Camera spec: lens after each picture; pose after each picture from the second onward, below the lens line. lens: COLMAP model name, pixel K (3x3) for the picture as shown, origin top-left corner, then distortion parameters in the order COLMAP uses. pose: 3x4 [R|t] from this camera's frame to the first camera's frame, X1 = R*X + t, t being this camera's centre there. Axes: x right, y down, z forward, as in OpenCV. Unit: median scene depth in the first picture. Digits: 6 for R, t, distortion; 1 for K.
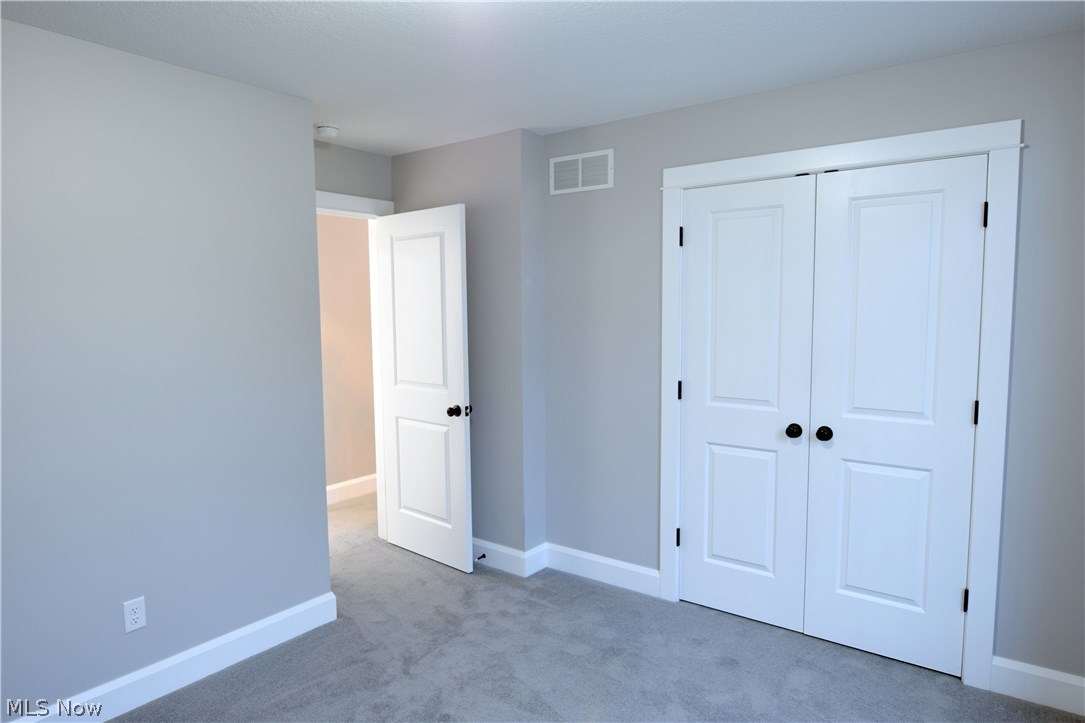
lens RADIAL K [[660.0, 0, 535.8], [0, 660.0, 361.3], [0, 0, 1]] dist [-0.017247, -0.005132]
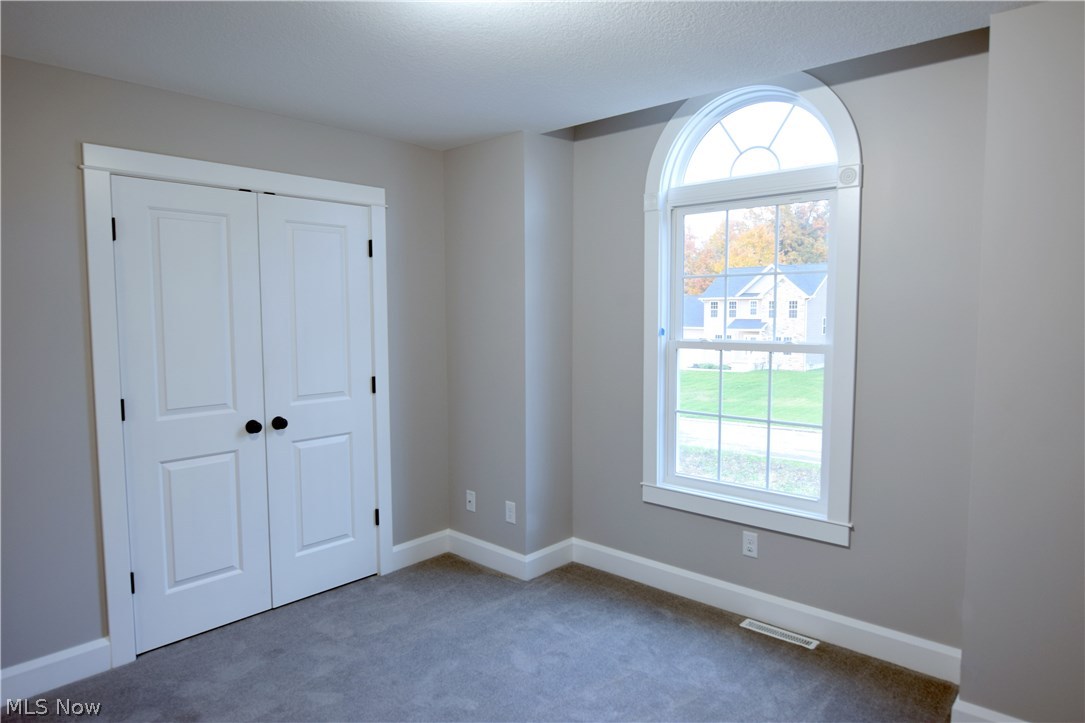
lens RADIAL K [[660.0, 0, 544.0], [0, 660.0, 358.2], [0, 0, 1]] dist [-0.017247, -0.005132]
pose [[0.081493, -0.063617, 0.994642, -0.625418], [0.087730, 0.994545, 0.056423, -0.024993], [-0.992805, 0.082662, 0.086630, 0.419938]]
